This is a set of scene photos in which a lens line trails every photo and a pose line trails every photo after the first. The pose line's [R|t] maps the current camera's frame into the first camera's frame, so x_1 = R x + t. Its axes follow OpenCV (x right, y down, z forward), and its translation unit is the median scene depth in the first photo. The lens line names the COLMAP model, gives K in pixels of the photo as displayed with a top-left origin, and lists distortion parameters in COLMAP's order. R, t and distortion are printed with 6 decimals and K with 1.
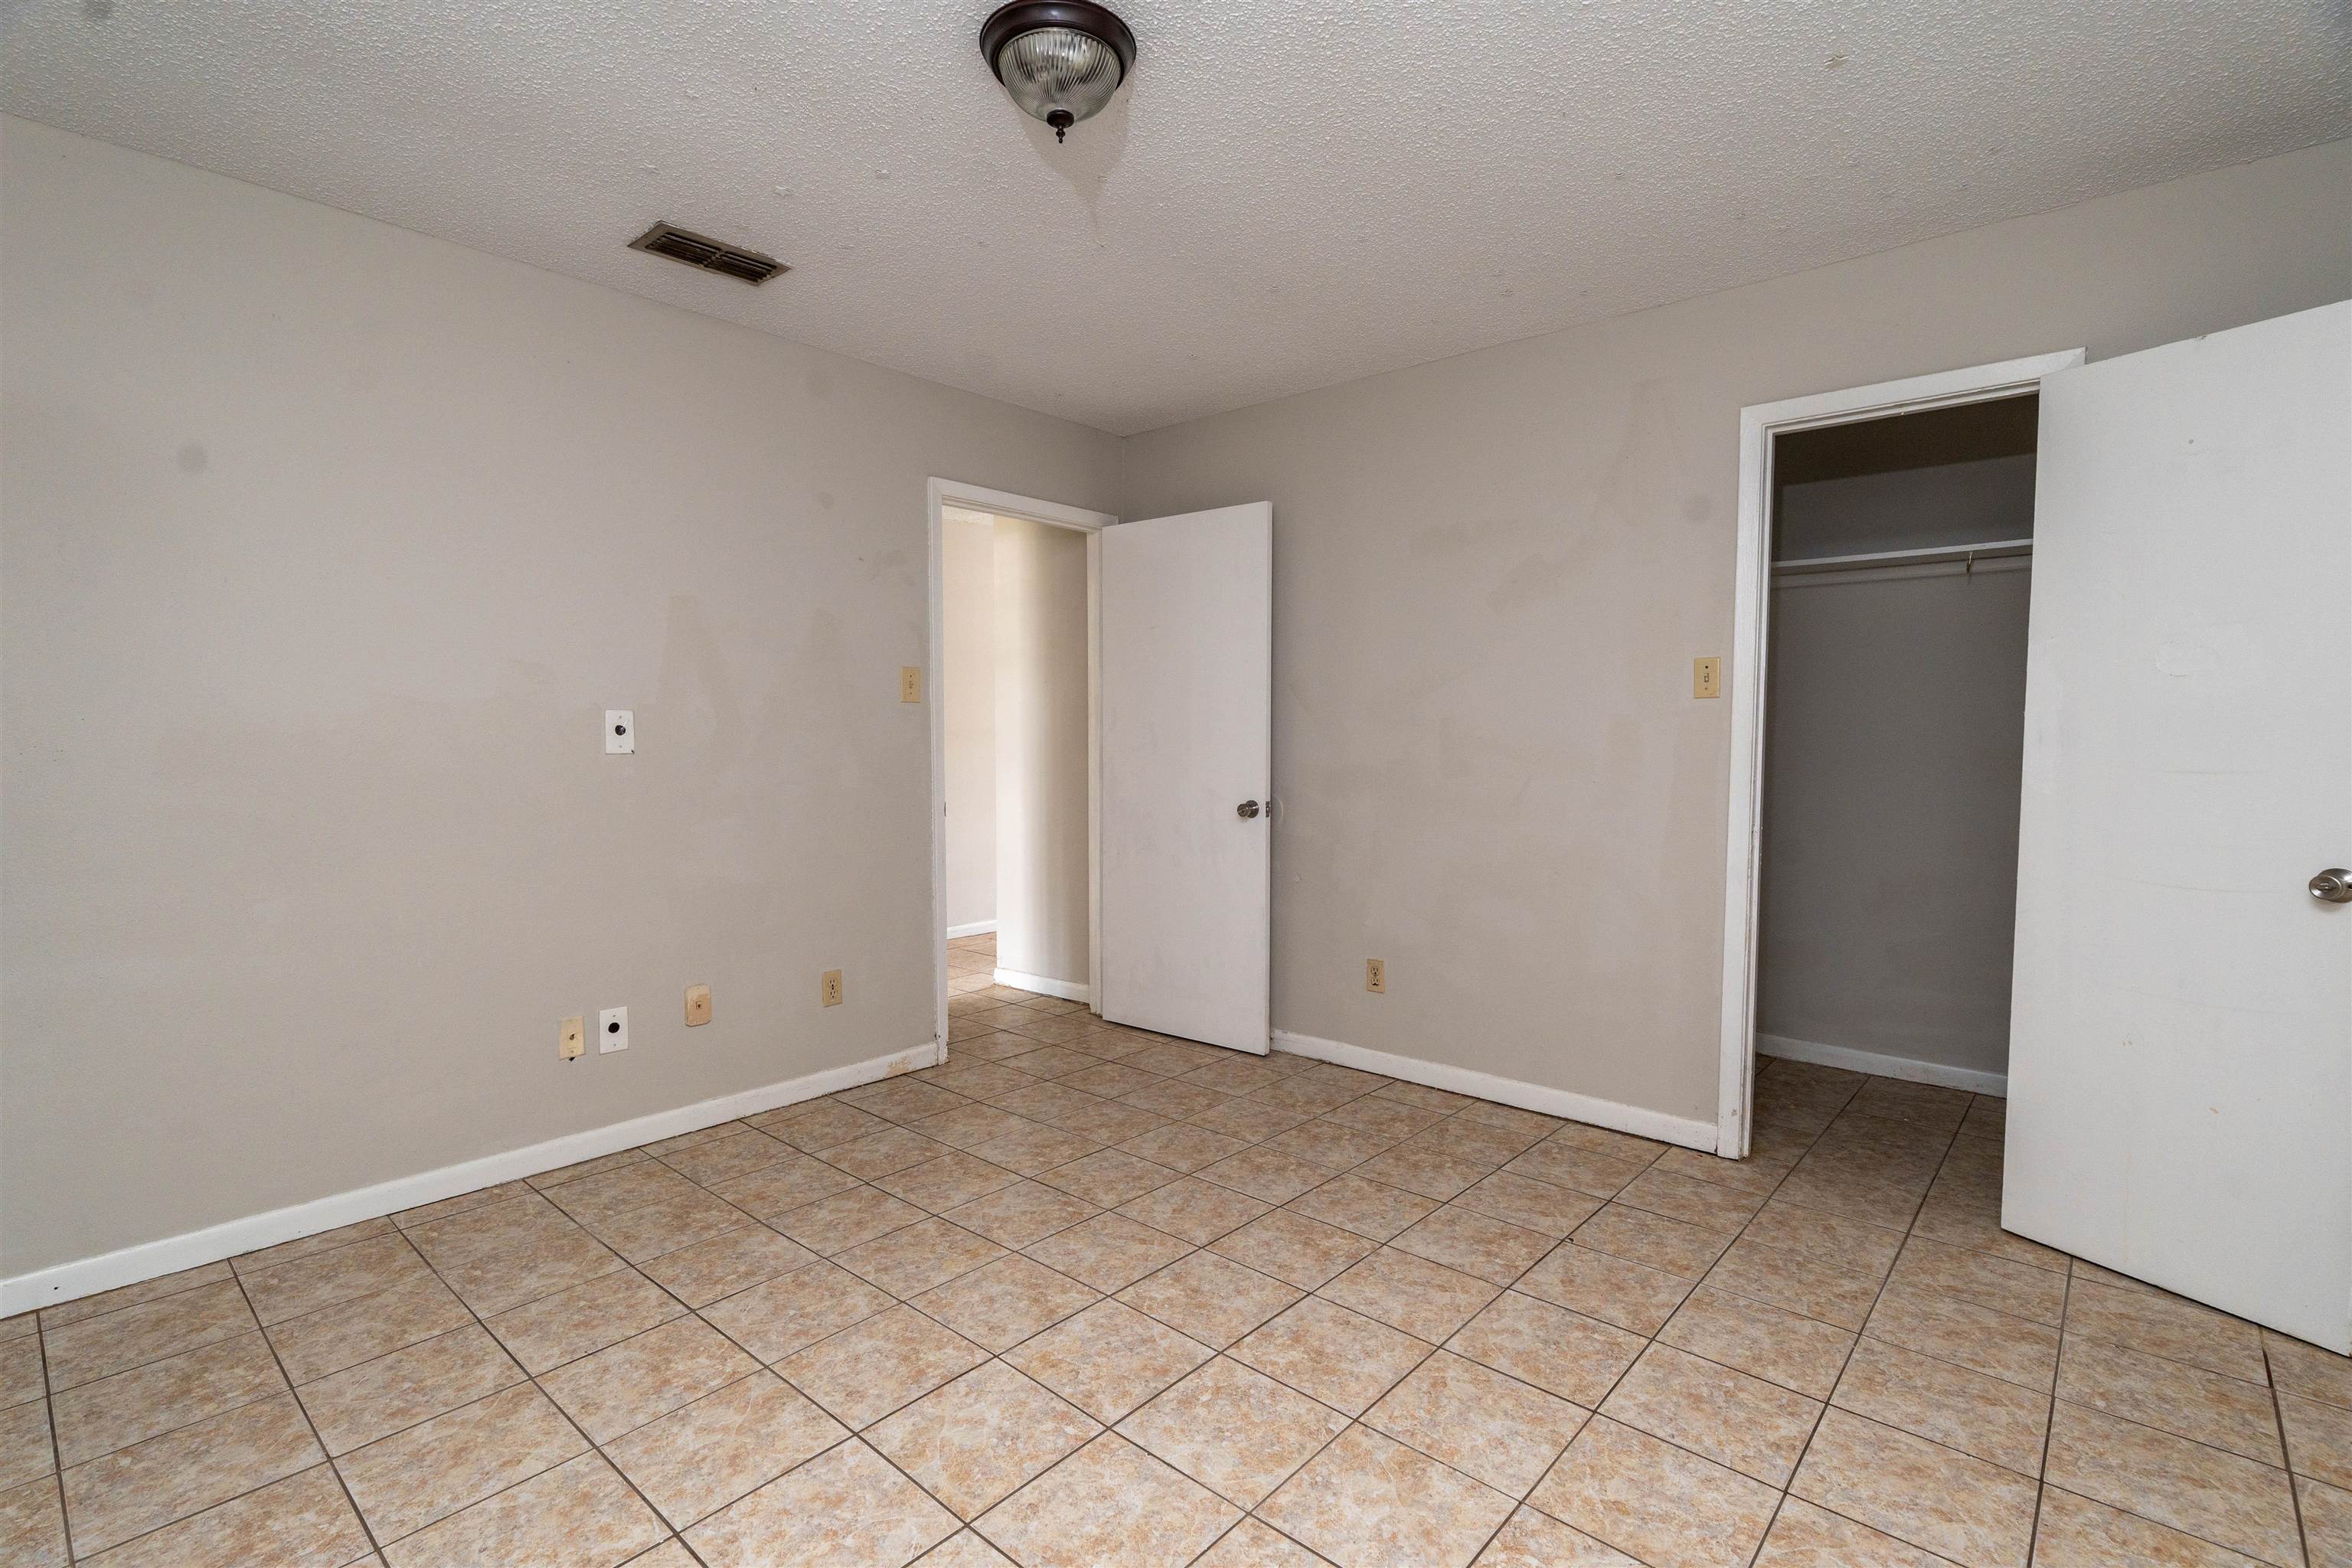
lens RADIAL K [[1050.2, 0, 1191.7], [0, 1050.2, 787.4], [0, 0, 1]] dist [-0.001613, -0.000229]
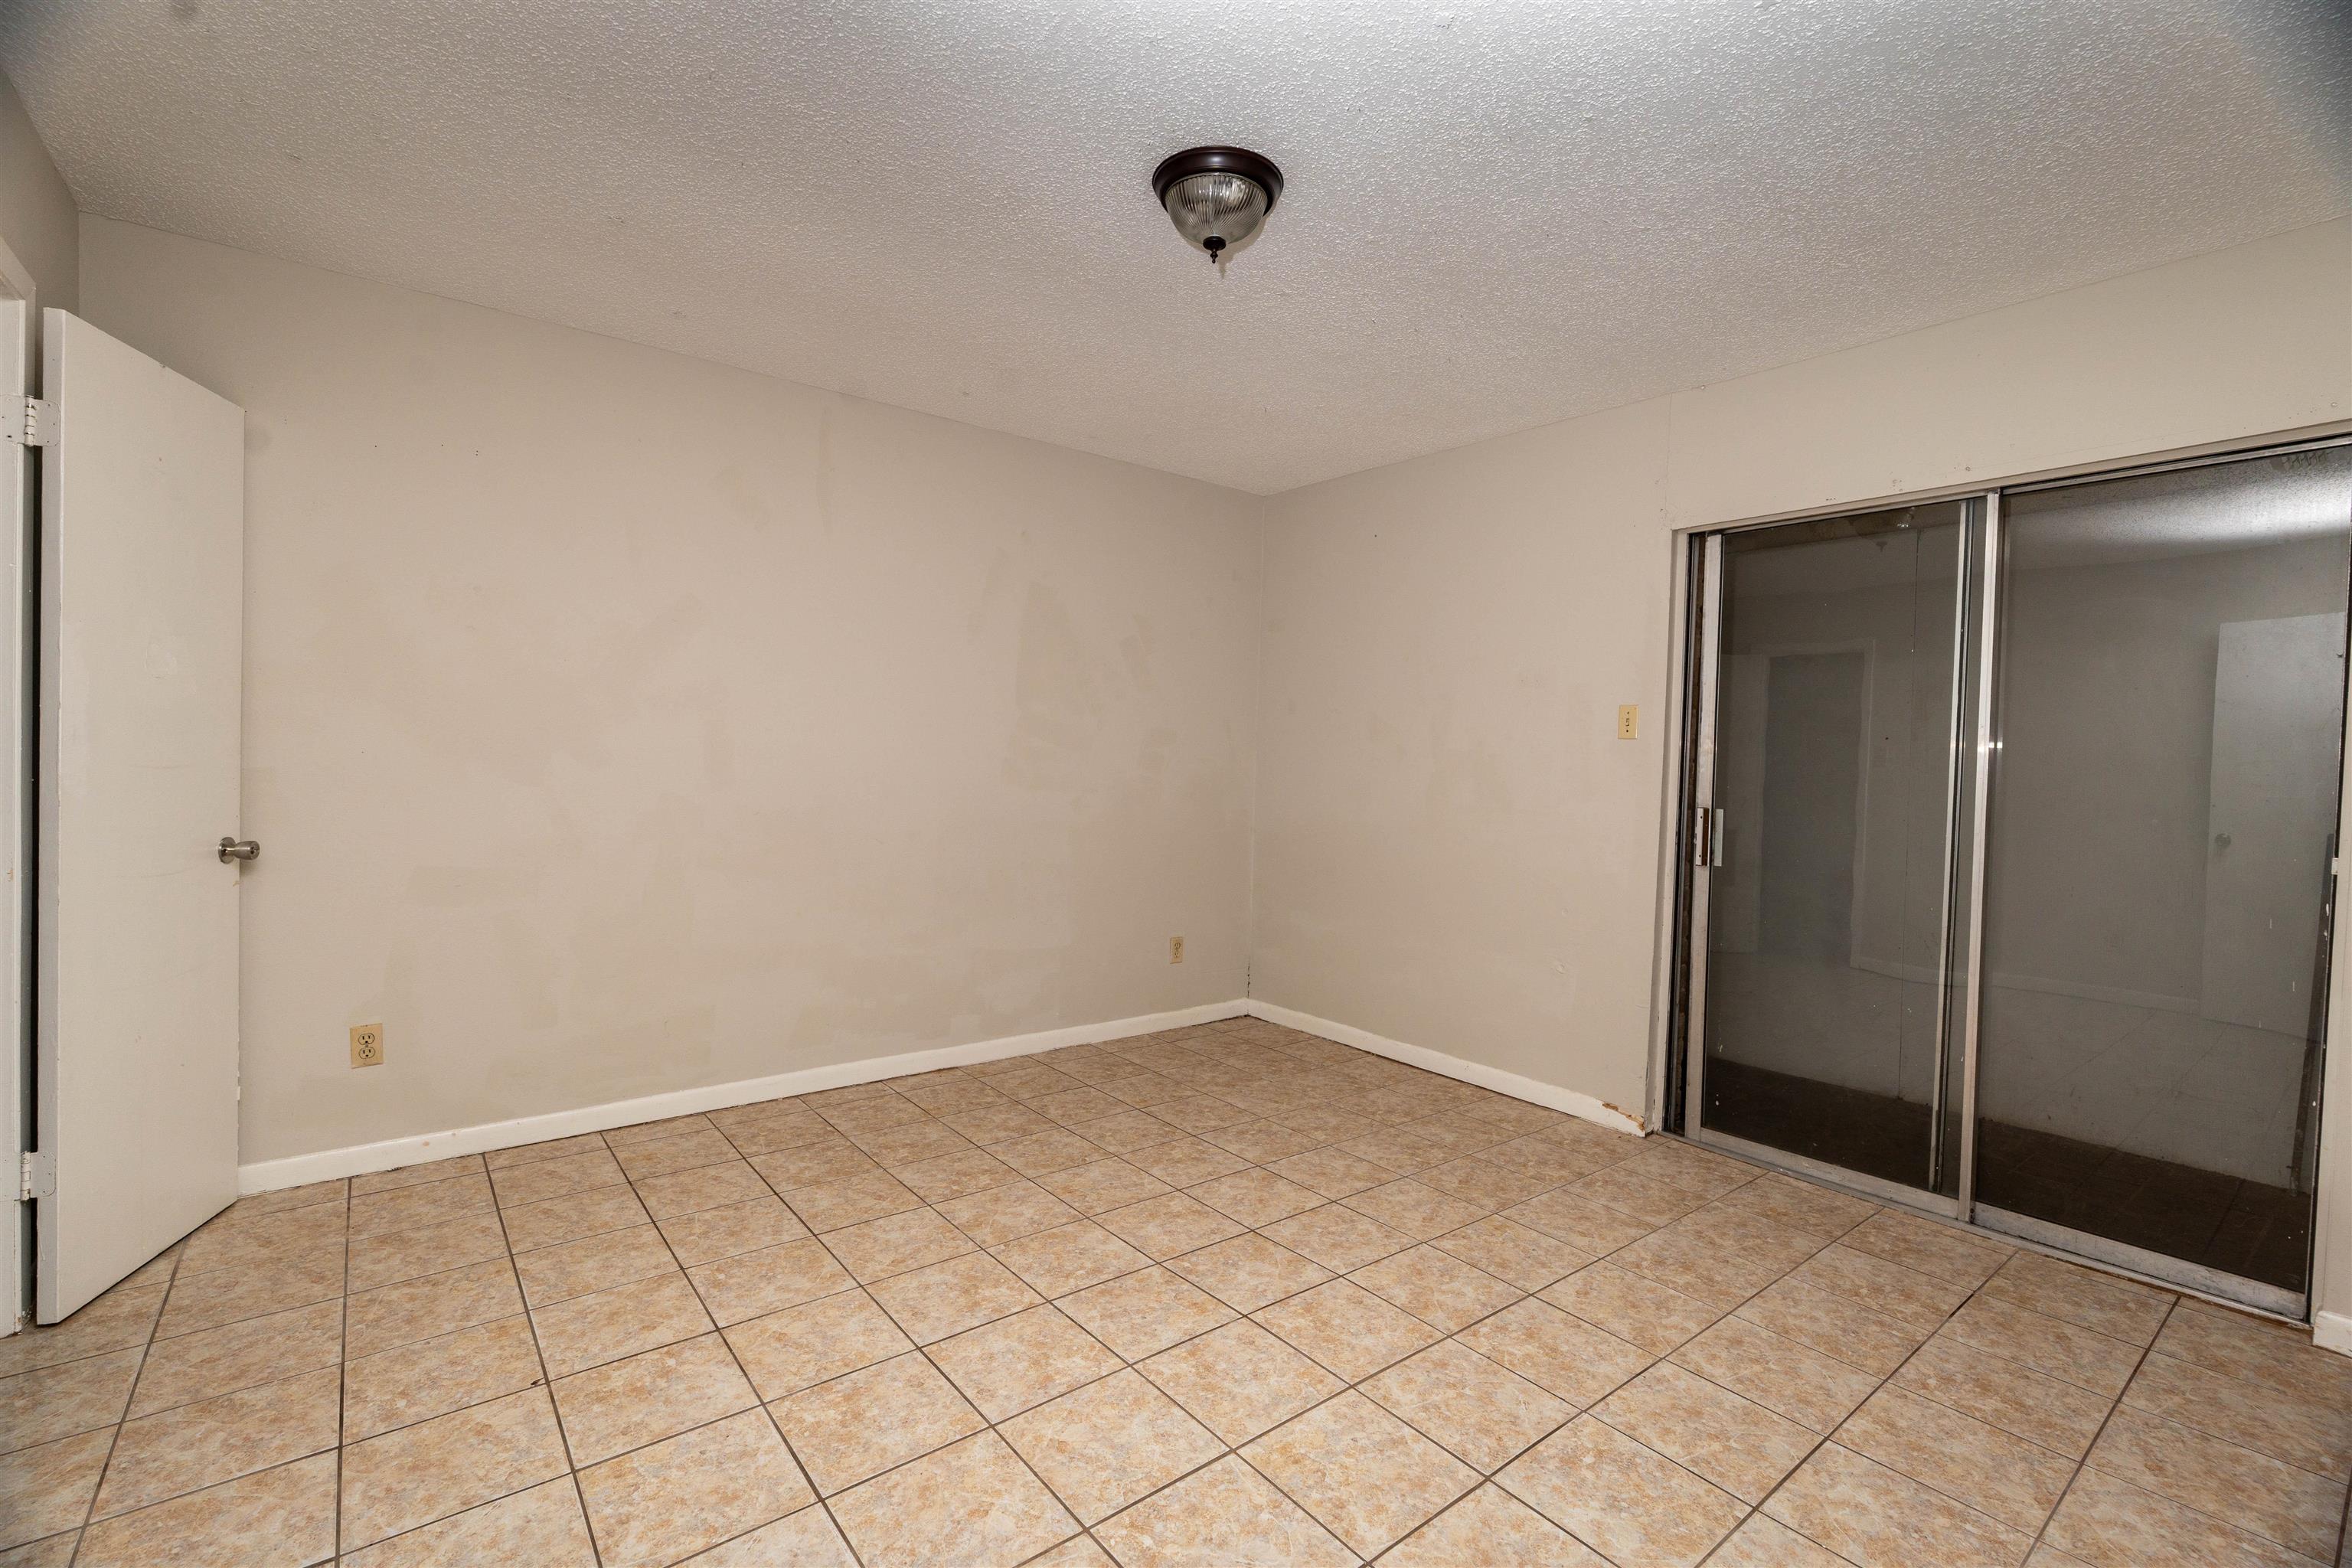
lens RADIAL K [[1050.2, 0, 1191.7], [0, 1050.2, 787.4], [0, 0, 1]] dist [-0.001613, -0.000229]
pose [[-0.983584, -0.032017, 0.177587, -0.303019], [-0.018654, 0.996902, 0.076416, -0.102355], [-0.179483, 0.071849, -0.981134, 2.012953]]
